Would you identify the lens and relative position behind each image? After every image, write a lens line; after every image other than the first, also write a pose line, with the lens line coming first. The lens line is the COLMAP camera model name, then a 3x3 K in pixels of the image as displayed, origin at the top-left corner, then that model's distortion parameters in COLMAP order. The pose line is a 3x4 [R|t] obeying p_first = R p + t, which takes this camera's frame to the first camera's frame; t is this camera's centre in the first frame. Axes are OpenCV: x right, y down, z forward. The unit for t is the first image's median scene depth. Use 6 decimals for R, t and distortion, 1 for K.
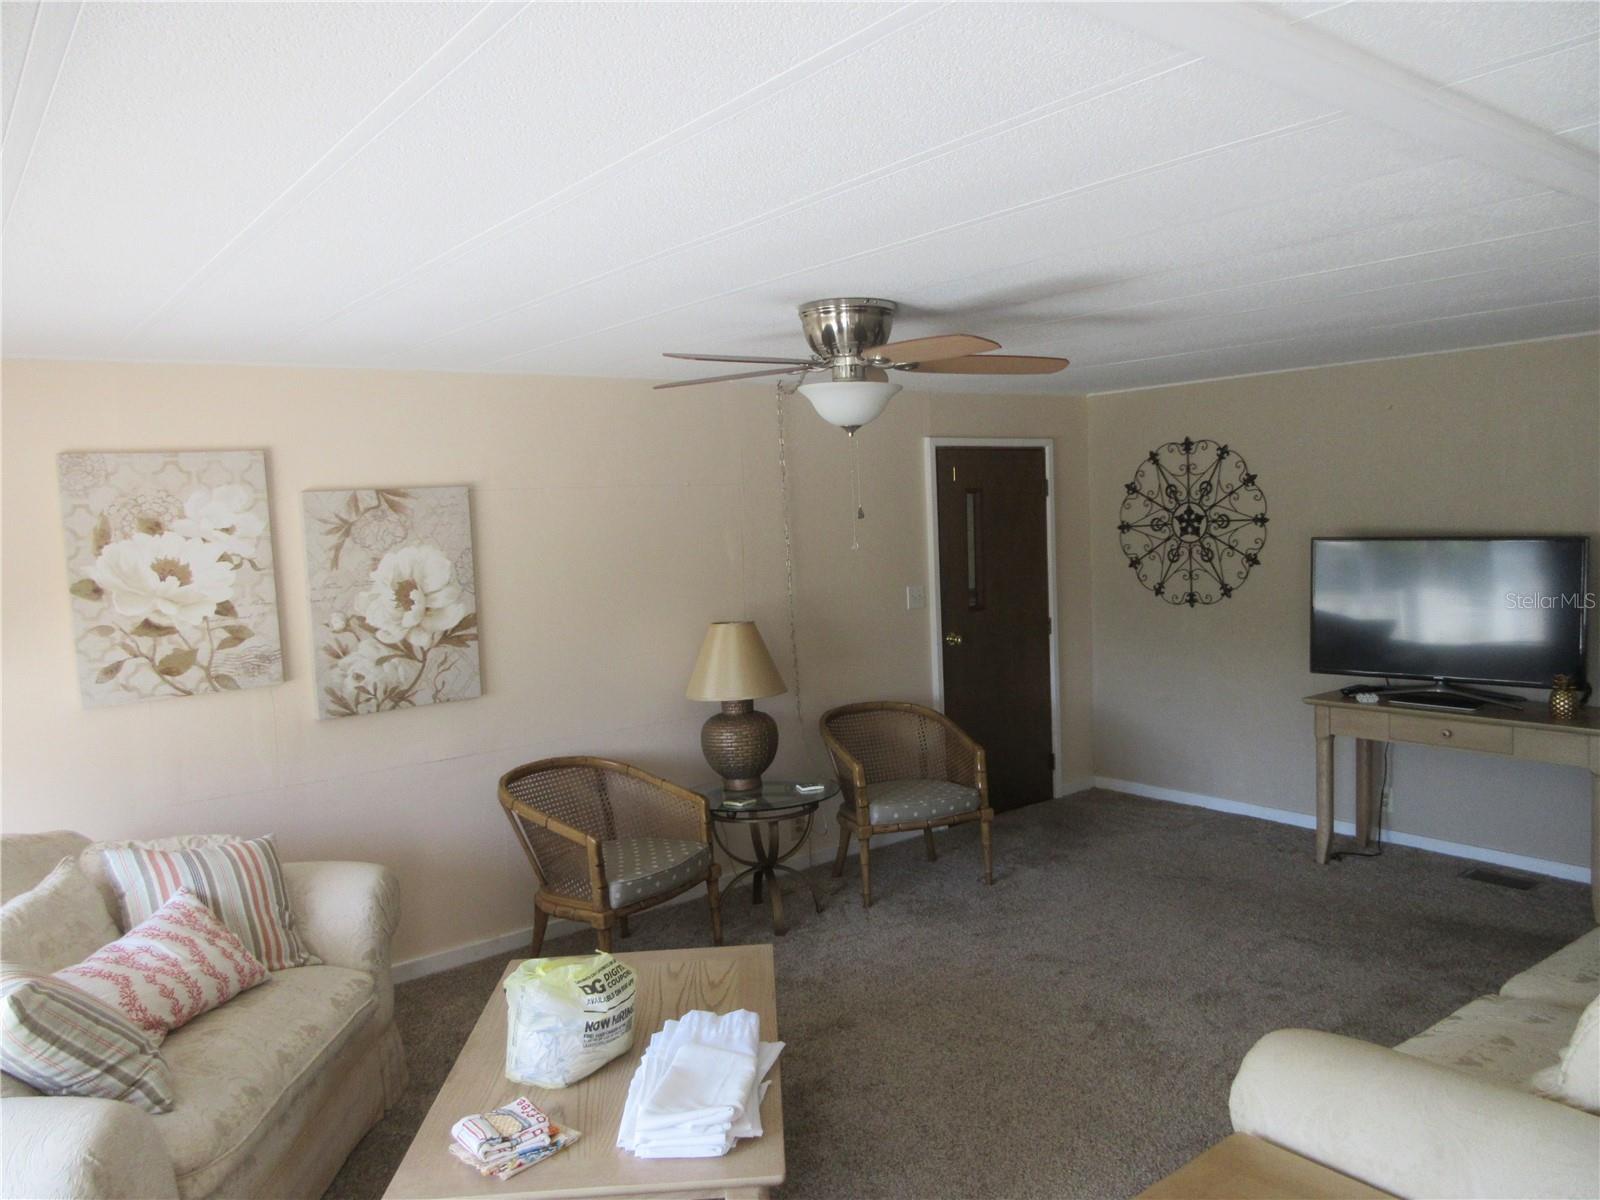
lens RADIAL K [[1207.9, 0, 798.3], [0, 1207.9, 606.8], [0, 0, 1]] dist [-0.007039, -0.001641]
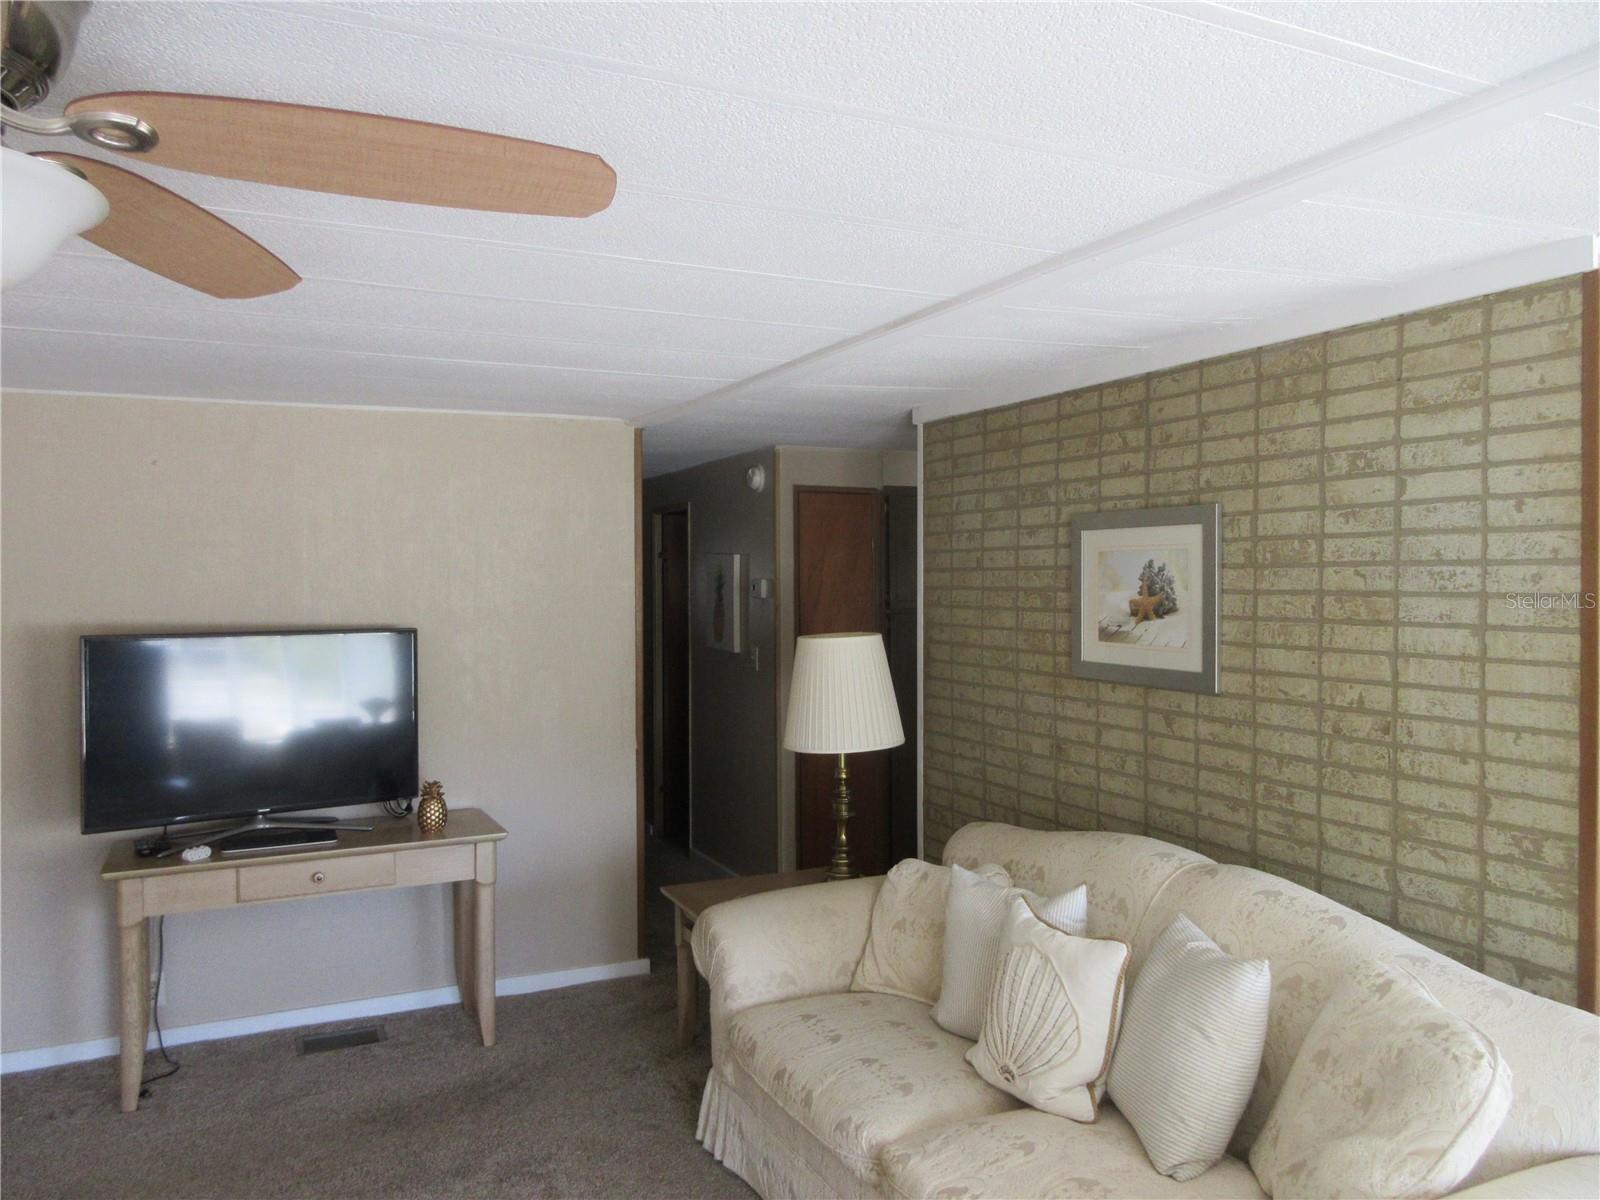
lens RADIAL K [[1207.9, 0, 796.7], [0, 1207.9, 590.1], [0, 0, 1]] dist [-0.007039, -0.001641]
pose [[0.223171, 0.015053, 0.974663, -0.159719], [0.079816, 0.996241, -0.033662, -0.029649], [-0.971506, 0.085306, 0.221130, 0.473859]]
